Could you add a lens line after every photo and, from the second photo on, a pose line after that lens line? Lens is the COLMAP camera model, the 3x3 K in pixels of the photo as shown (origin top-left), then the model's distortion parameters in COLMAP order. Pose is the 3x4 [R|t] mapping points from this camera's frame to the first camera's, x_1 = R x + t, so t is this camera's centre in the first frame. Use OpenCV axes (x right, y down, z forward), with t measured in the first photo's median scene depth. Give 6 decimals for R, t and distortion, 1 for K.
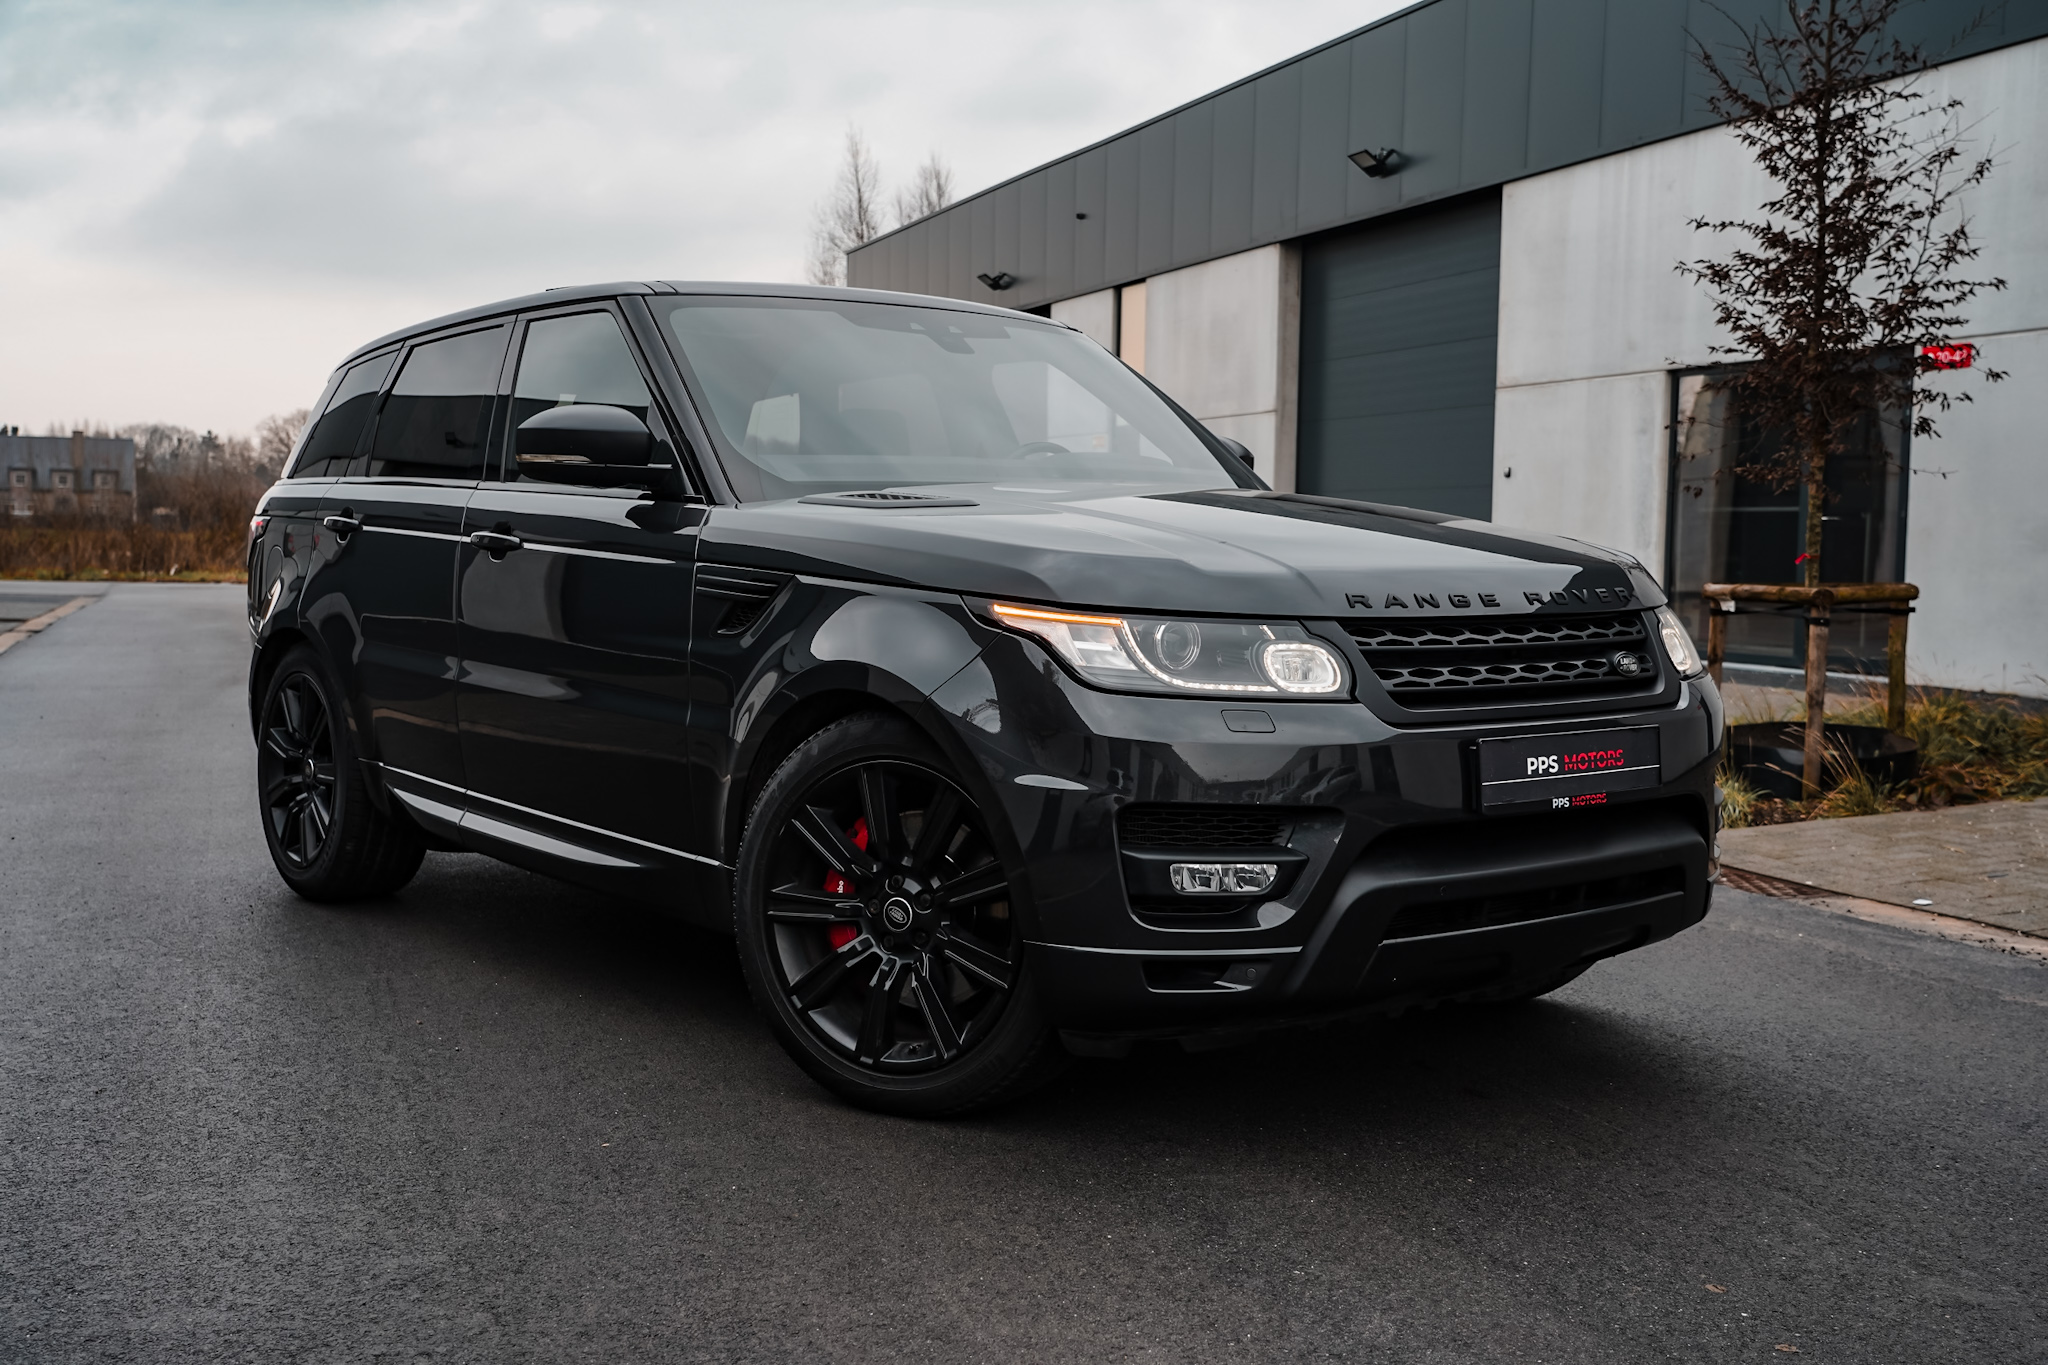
lens RADIAL K [[2038.9, 0, 1024.0], [0, 2038.9, 682.5], [0, 0, 1]] dist [0.058123, -0.012270]
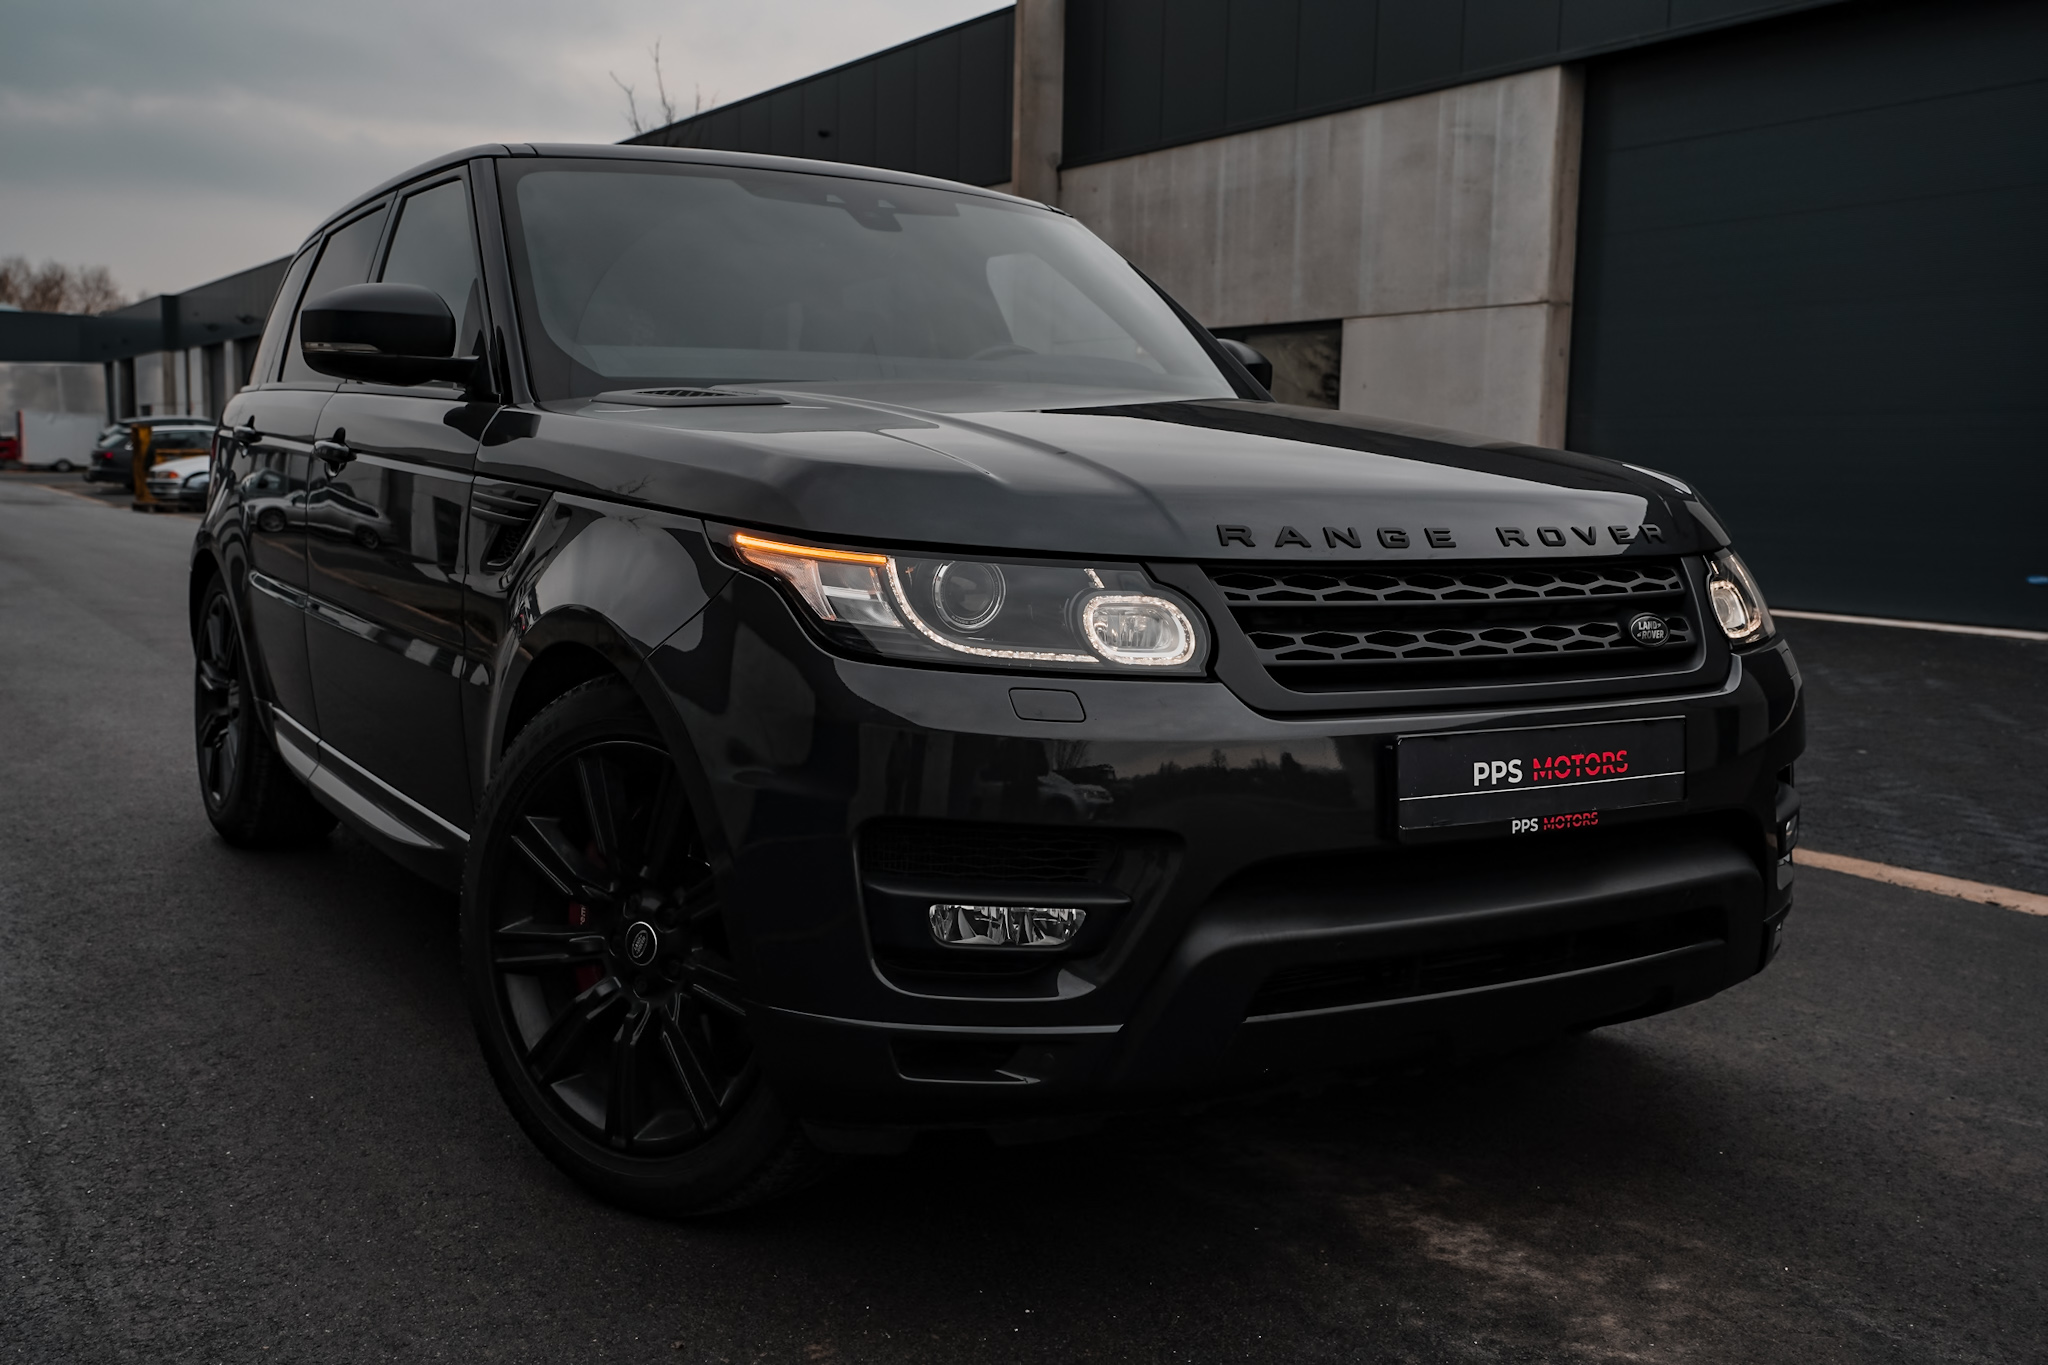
lens RADIAL K [[1892.4, 0, 1024.0], [0, 1892.4, 682.5], [0, 0, 1]] dist [0.061027, 0.010237]
pose [[0.993517, 0.024106, -0.111098, 0.162175], [-0.019909, 0.999051, 0.038736, -0.012937], [0.111927, -0.036273, 0.993054, 0.328798]]
